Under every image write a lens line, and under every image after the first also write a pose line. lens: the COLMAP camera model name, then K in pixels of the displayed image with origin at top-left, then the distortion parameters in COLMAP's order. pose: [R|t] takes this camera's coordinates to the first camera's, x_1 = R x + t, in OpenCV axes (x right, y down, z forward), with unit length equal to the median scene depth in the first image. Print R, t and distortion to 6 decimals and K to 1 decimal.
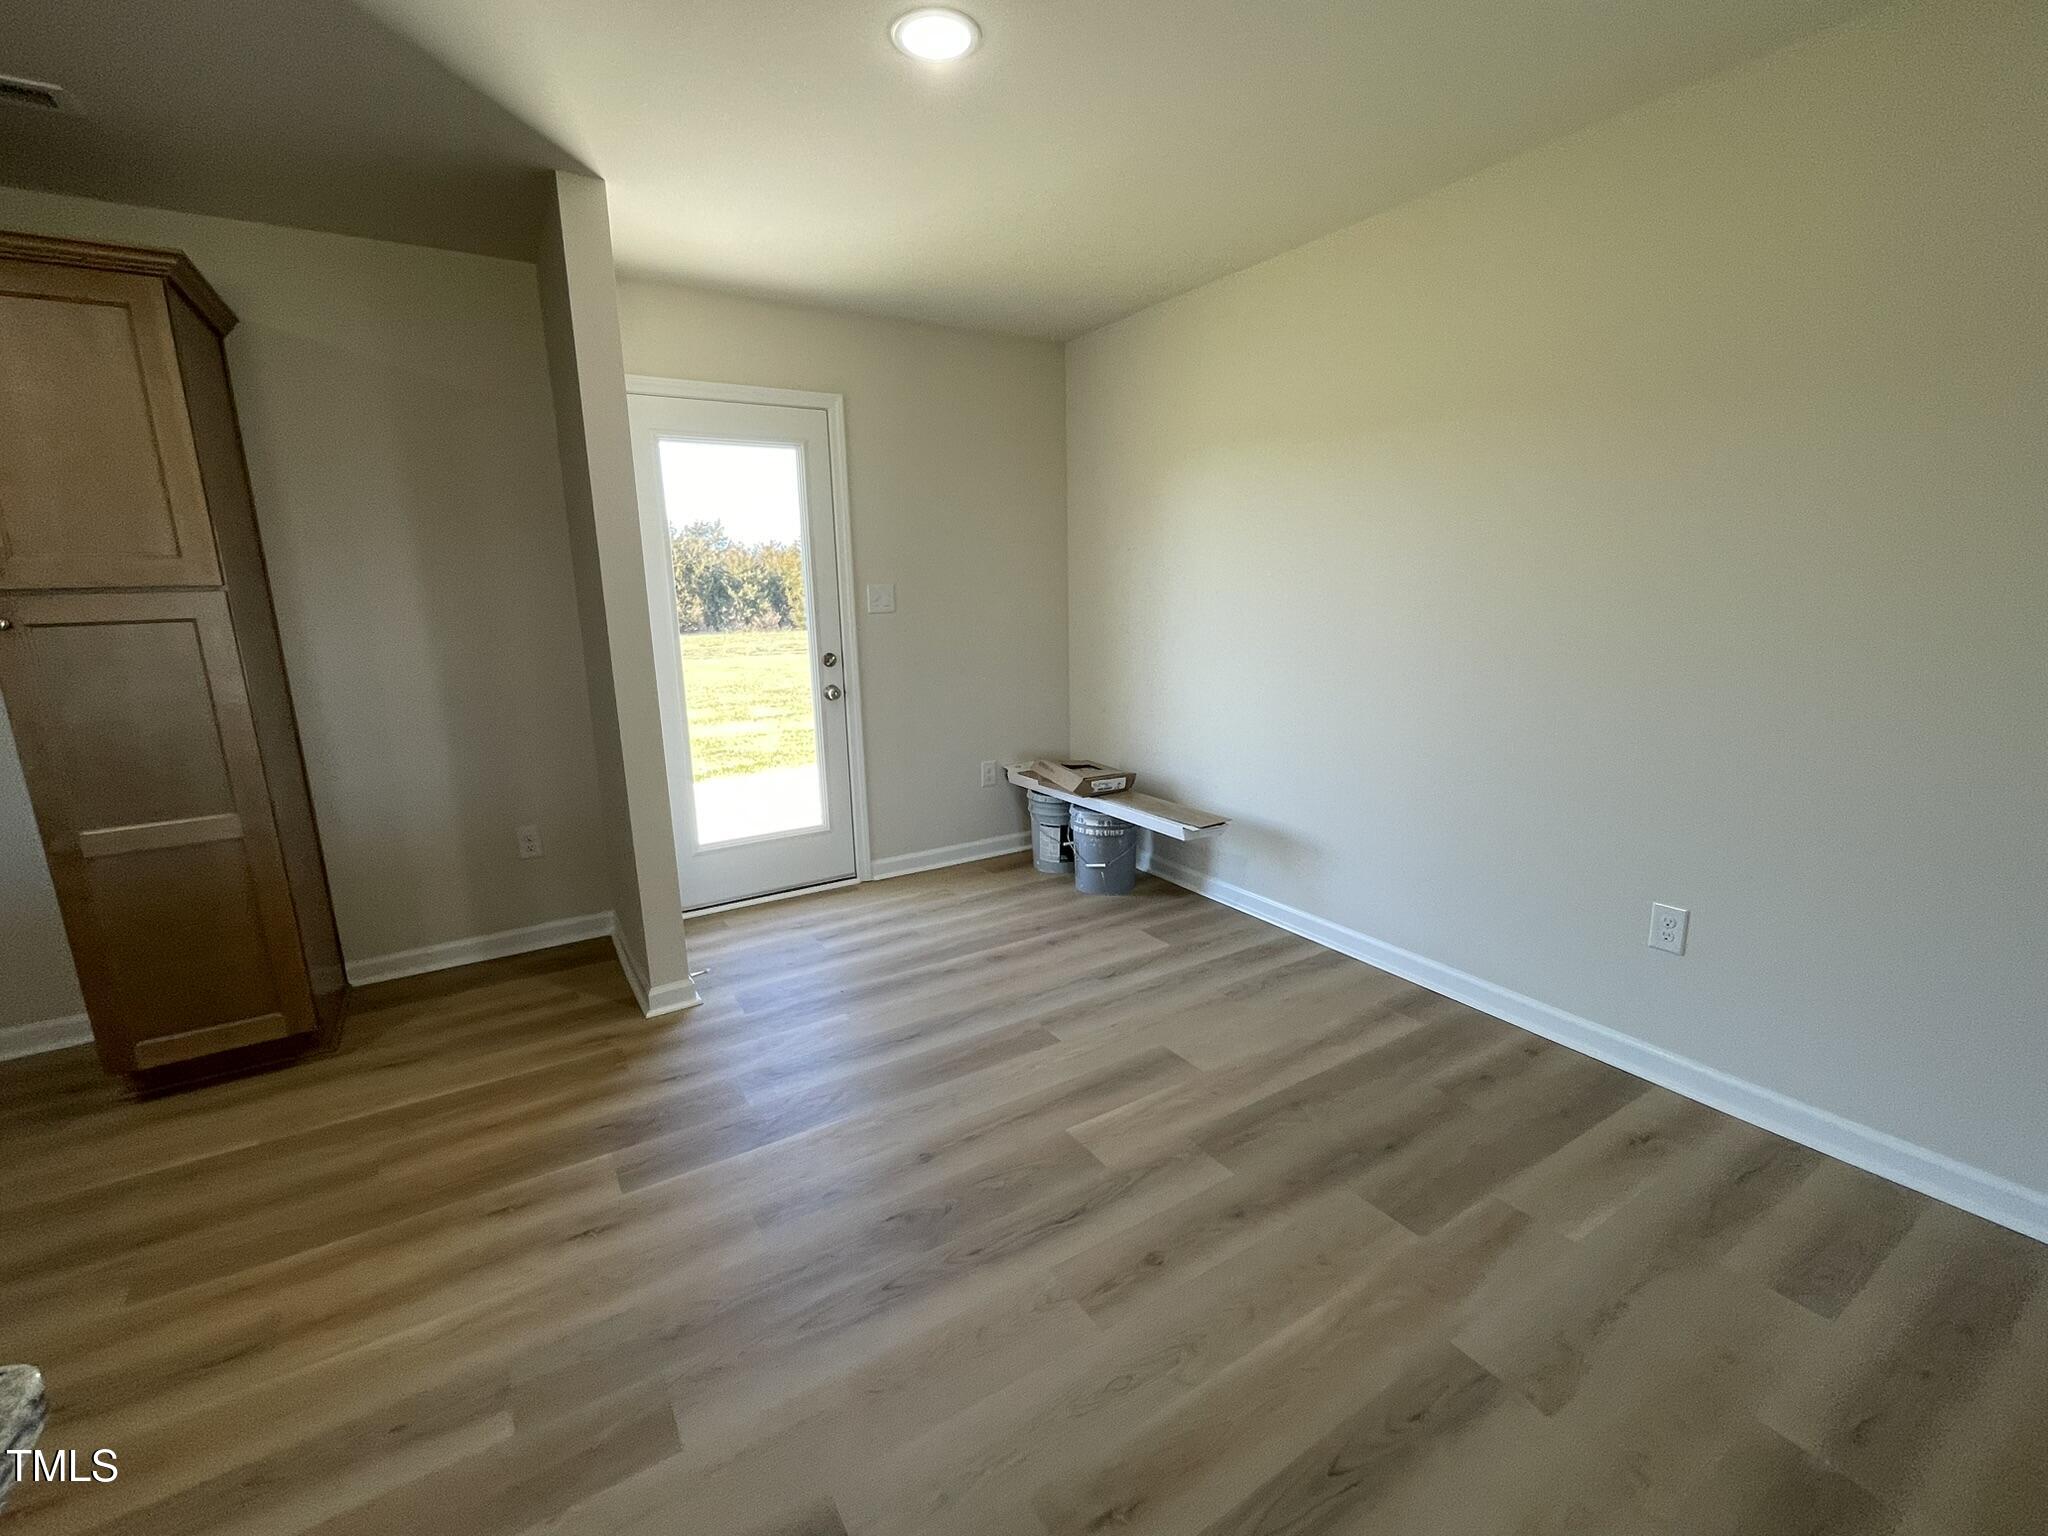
lens RADIAL K [[883.7, 0, 1024.0], [0, 883.7, 768.0], [0, 0, 1]] dist [0.001398, 0.000303]
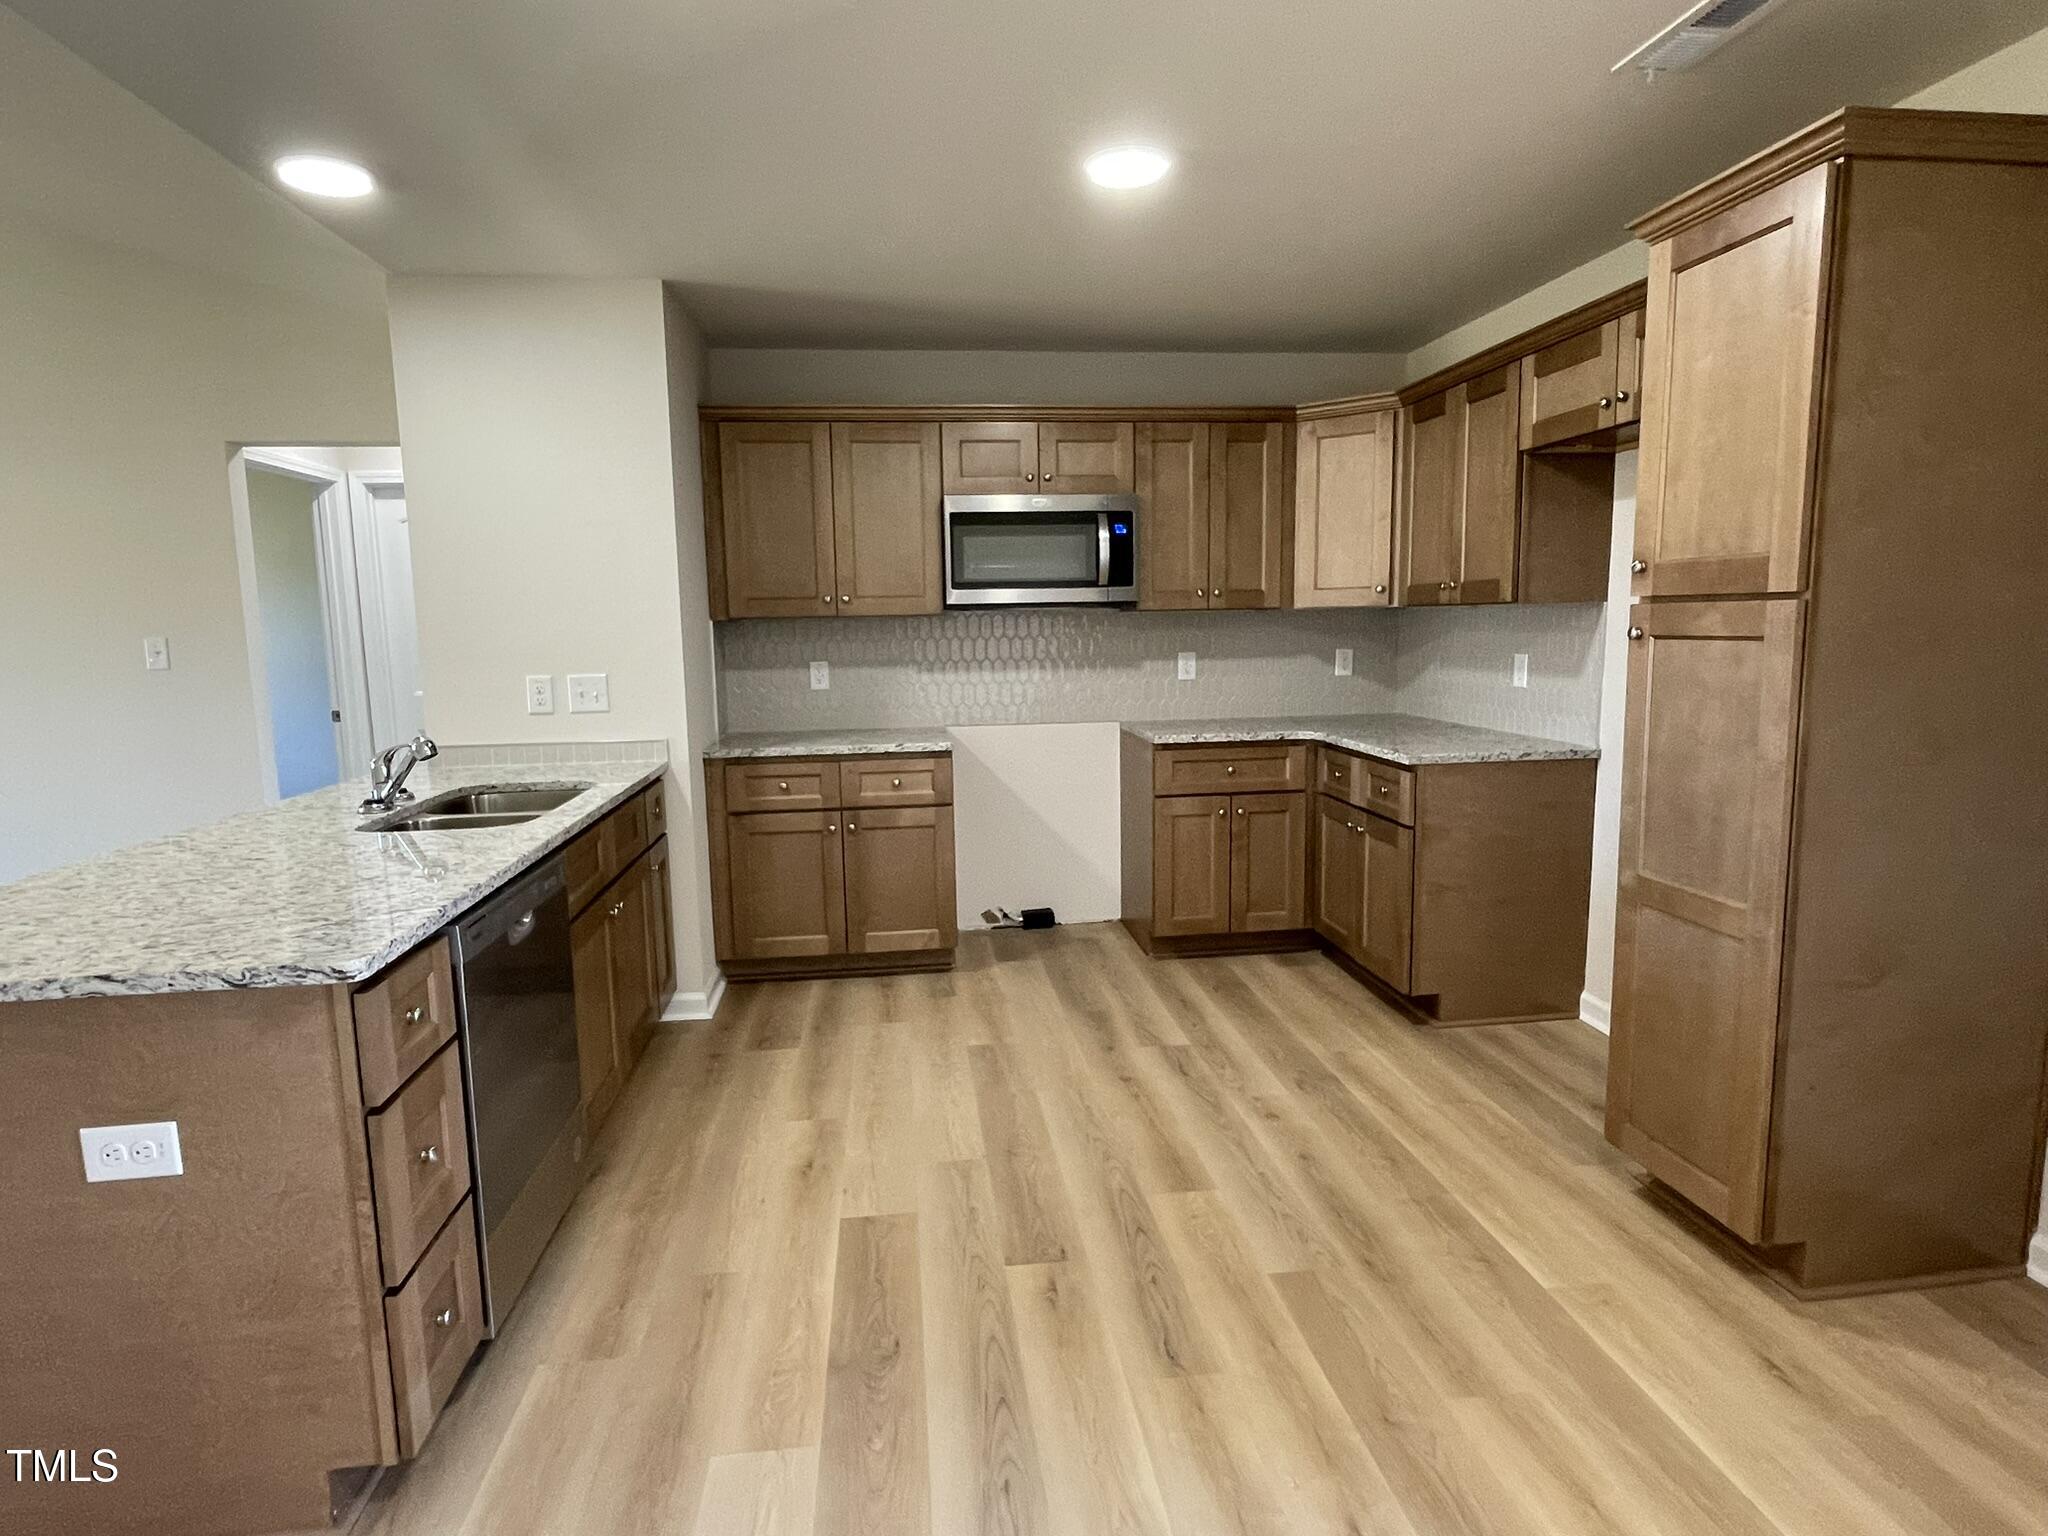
lens RADIAL K [[1122.9, 0, 1024.0], [0, 1122.9, 768.0], [0, 0, 1]] dist [0.002648, -0.000032]
pose [[-0.426483, 0.144721, -0.892843, 0.121750], [-0.165839, 0.957871, 0.234478, -0.138113], [0.889162, 0.248069, -0.384515, 0.671504]]
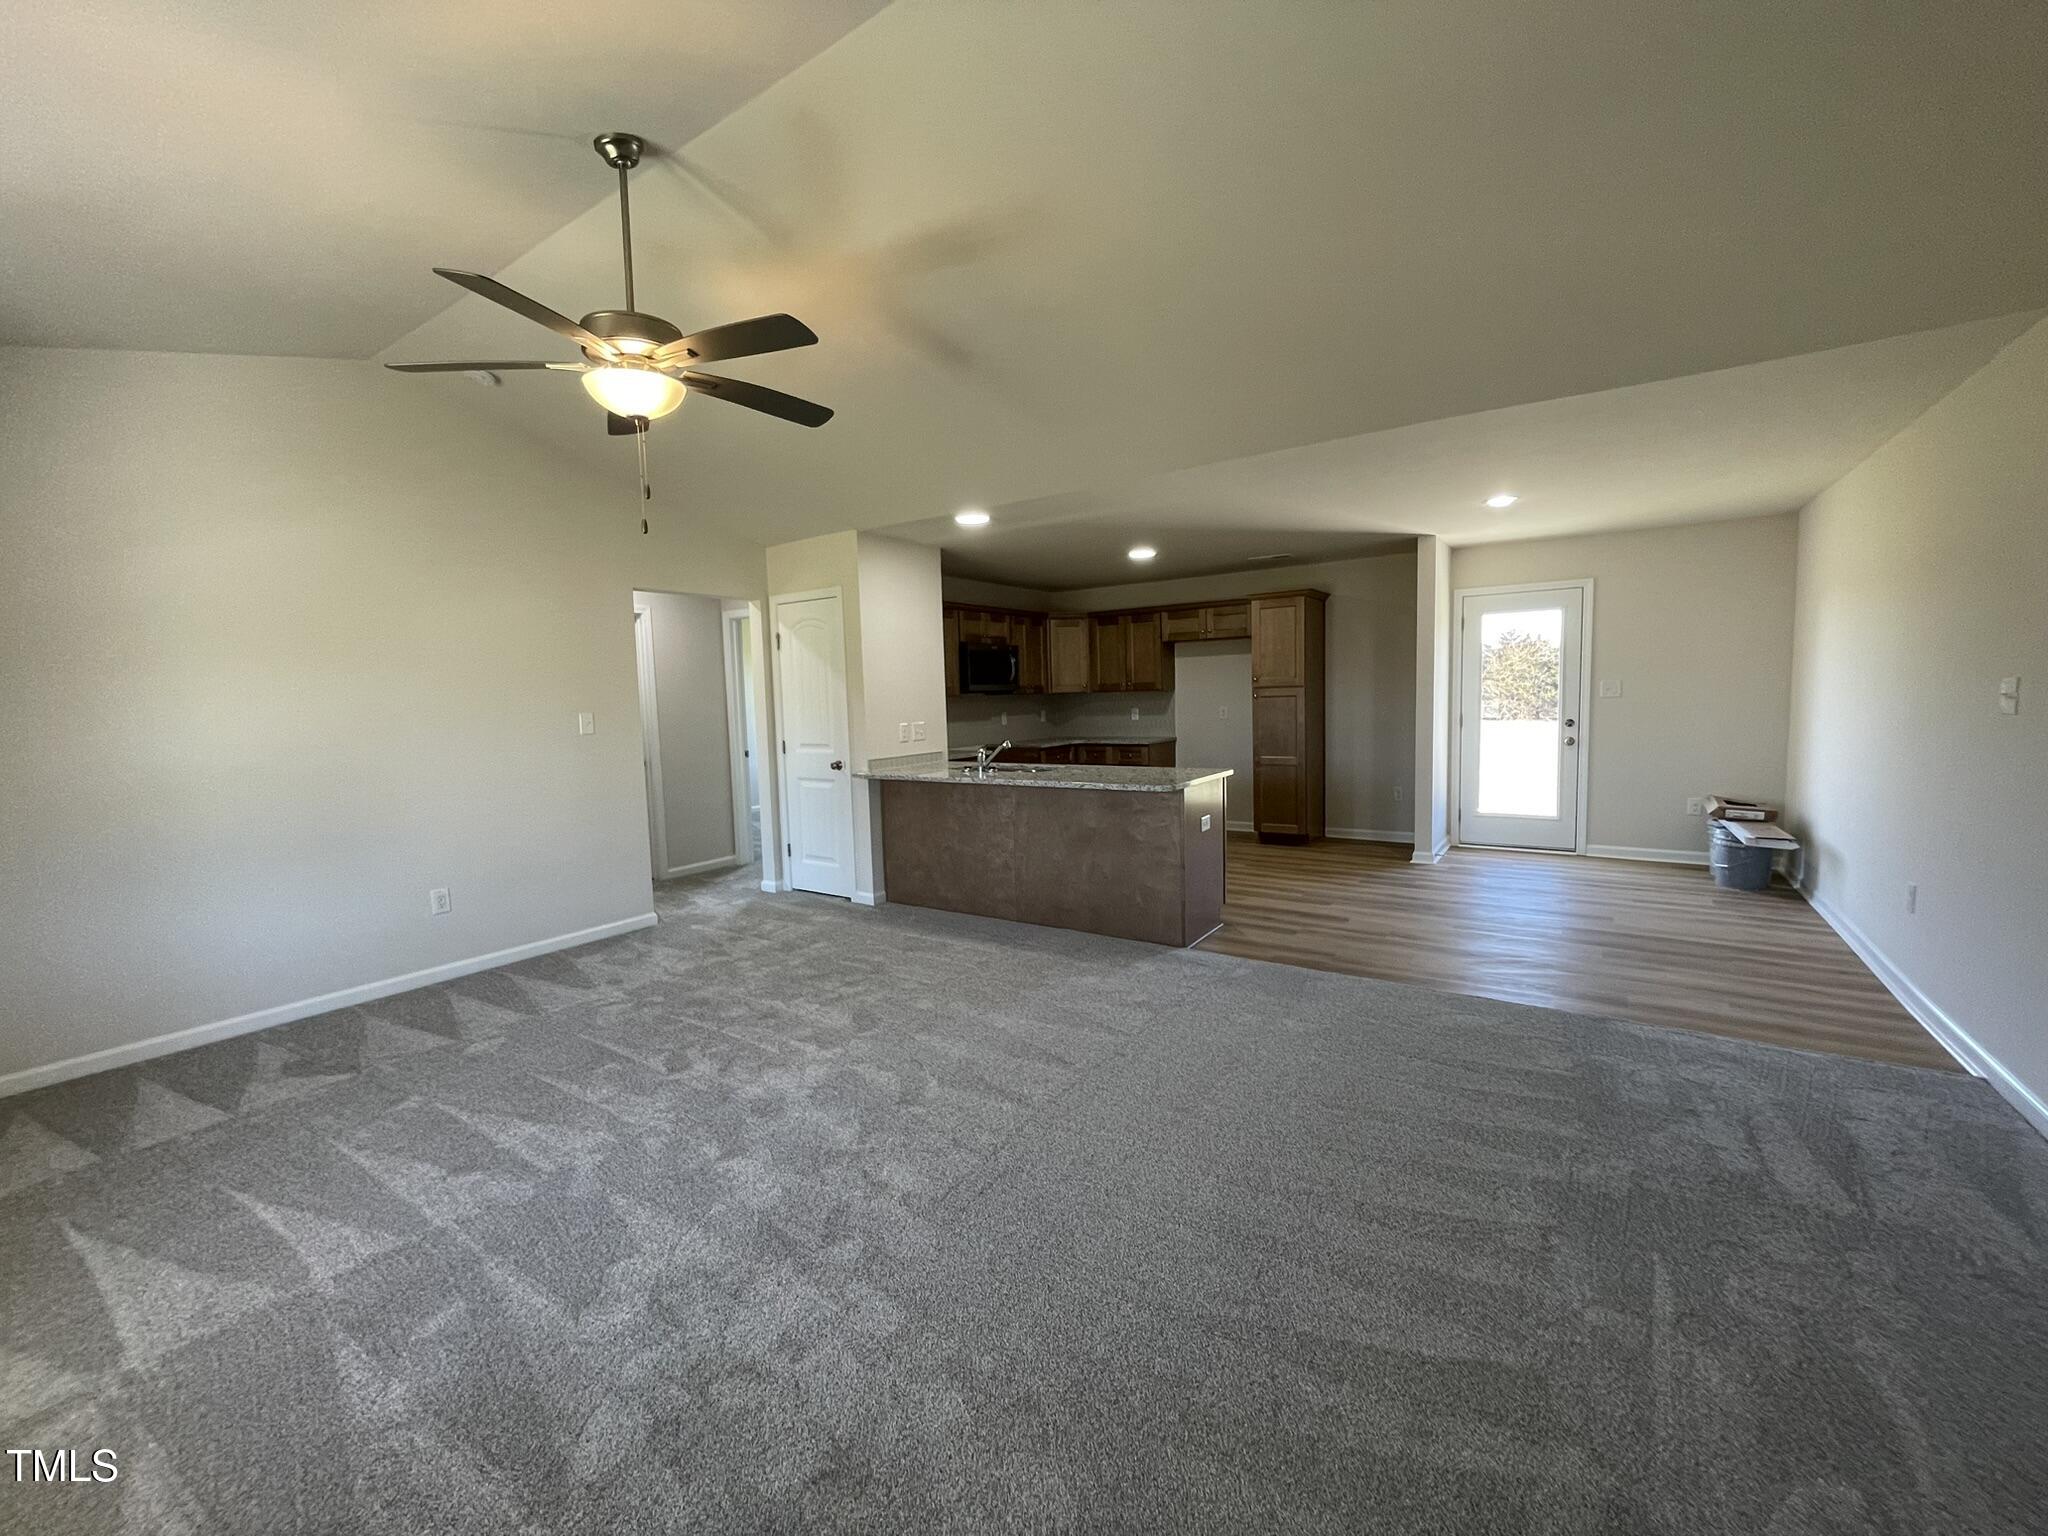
lens RADIAL K [[827.8, 0, 1024.0], [0, 827.8, 768.0], [0, 0, 1]] dist [-0.000186, -0.000127]
pose [[0.399746, 0.091213, -0.912076, 1.098970], [-0.175186, 0.984297, 0.021654, 0.156076], [0.899729, 0.151127, 0.409448, -0.829786]]
